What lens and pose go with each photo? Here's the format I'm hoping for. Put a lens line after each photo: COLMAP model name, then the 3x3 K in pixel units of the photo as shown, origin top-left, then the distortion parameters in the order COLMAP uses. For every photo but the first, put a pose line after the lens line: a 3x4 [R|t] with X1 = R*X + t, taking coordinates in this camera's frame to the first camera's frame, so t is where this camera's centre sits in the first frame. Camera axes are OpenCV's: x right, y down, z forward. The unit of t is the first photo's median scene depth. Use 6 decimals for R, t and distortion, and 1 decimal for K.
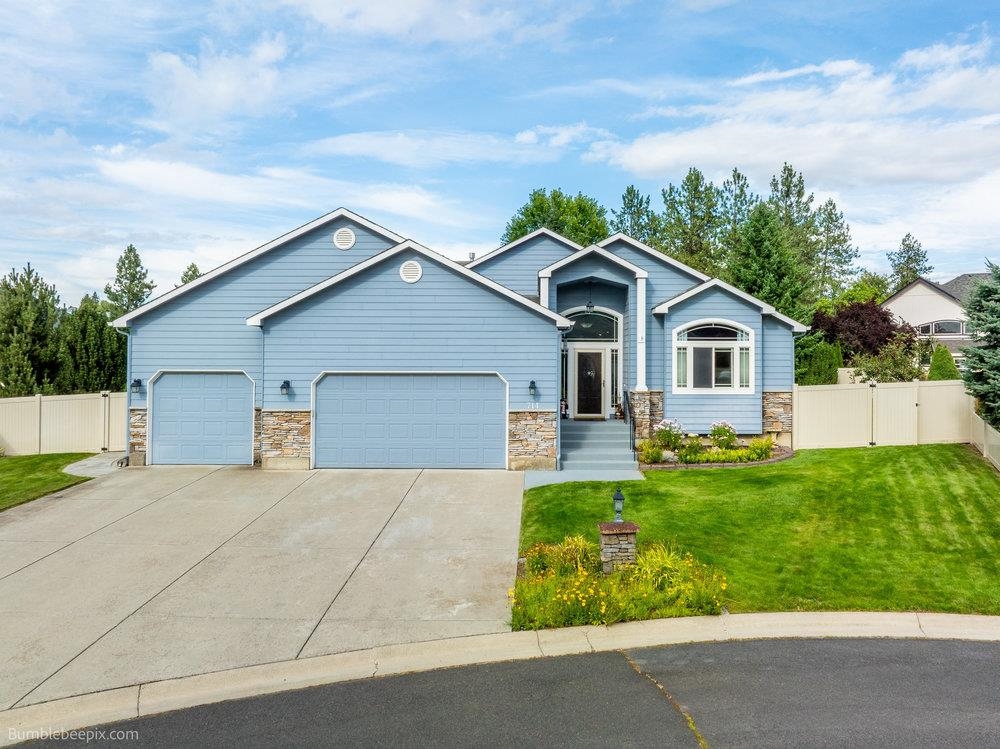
lens RADIAL K [[788.9, 0, 561.2], [0, 788.9, 352.5], [0, 0, 1]] dist [-0.047831, 0.010621]
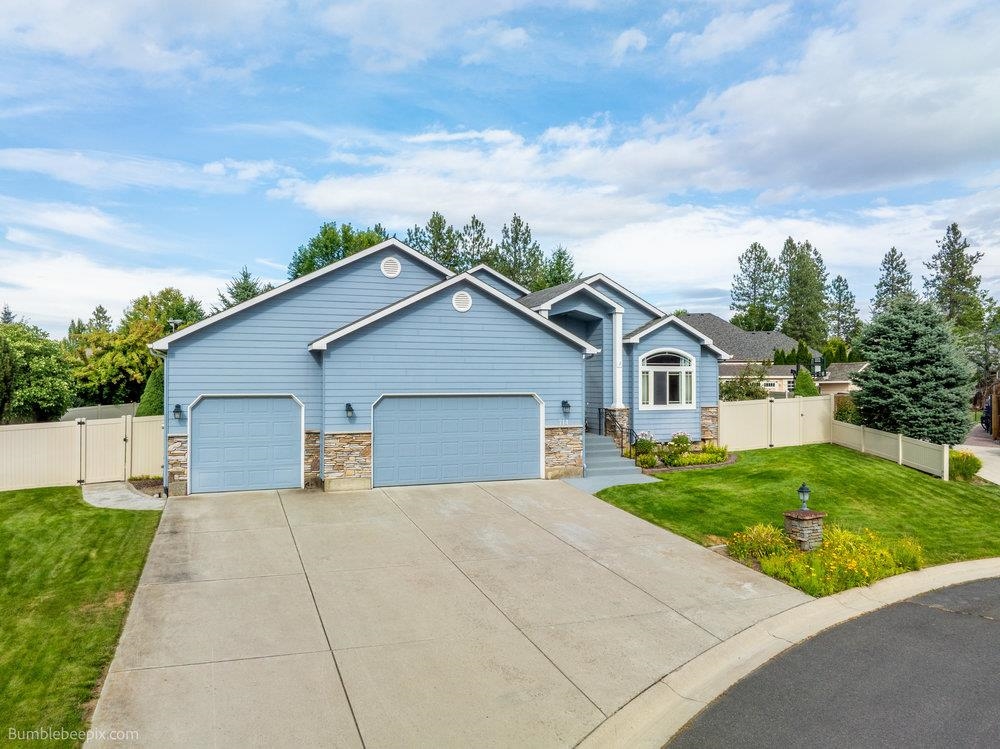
lens RADIAL K [[708.8, 0, 500.0], [0, 708.8, 374.5], [0, 0, 1]] dist [-0.044075, 0.002715]
pose [[0.940379, -0.000327, 0.340128, -0.426179], [0.000757, 0.999999, -0.001131, -0.000786], [-0.340128, 0.001321, 0.940378, 0.056286]]
